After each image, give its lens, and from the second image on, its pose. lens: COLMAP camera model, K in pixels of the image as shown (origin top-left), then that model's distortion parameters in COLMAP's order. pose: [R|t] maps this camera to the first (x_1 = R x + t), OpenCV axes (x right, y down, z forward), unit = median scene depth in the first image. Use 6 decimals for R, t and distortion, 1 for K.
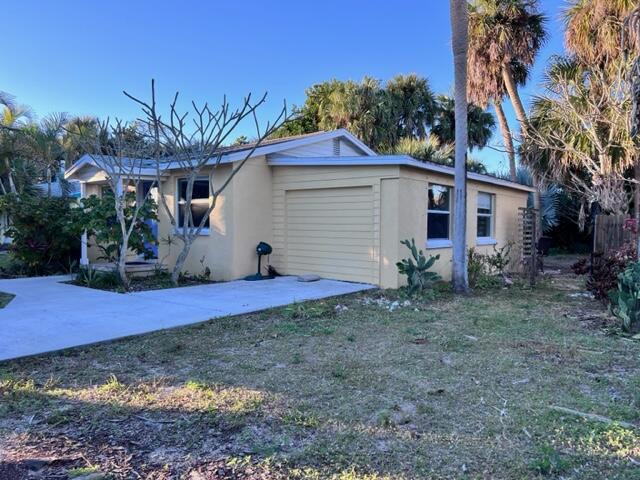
lens RADIAL K [[474.5, 0, 320.5], [0, 474.5, 238.3], [0, 0, 1]] dist [0.051296, -0.006426]
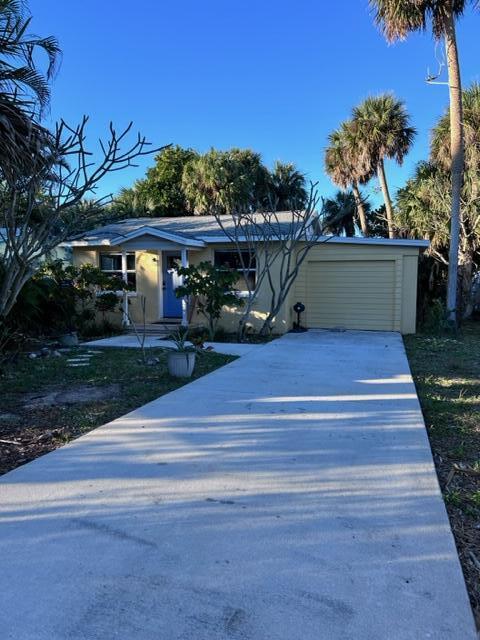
lens RADIAL K [[474.5, 0, 243.2], [0, 474.5, 322.6], [0, 0, 1]] dist [0.051296, -0.006426]
pose [[0.923732, -0.034767, 0.381458, -0.724976], [0.013385, 0.998194, 0.058564, -0.013777], [-0.382805, -0.048992, 0.922529, -0.111048]]
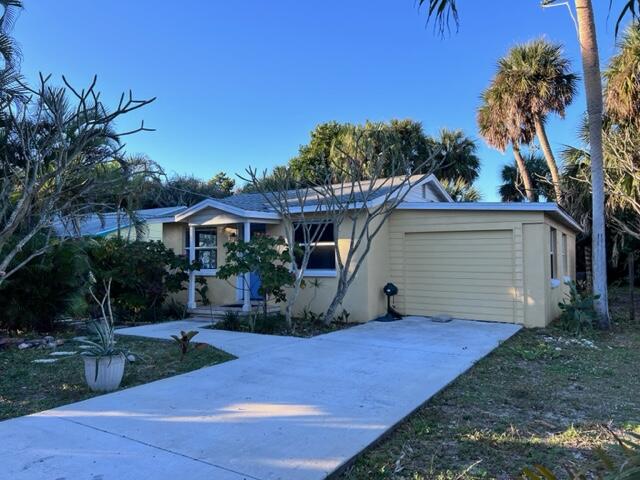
lens RADIAL K [[474.5, 0, 317.7], [0, 474.5, 235.9], [0, 0, 1]] dist [0.051296, -0.006426]
pose [[0.992155, -0.003718, 0.124957, -0.394717], [0.013225, 0.997070, -0.075339, -0.018367], [-0.124311, 0.076401, 0.989298, -0.007089]]
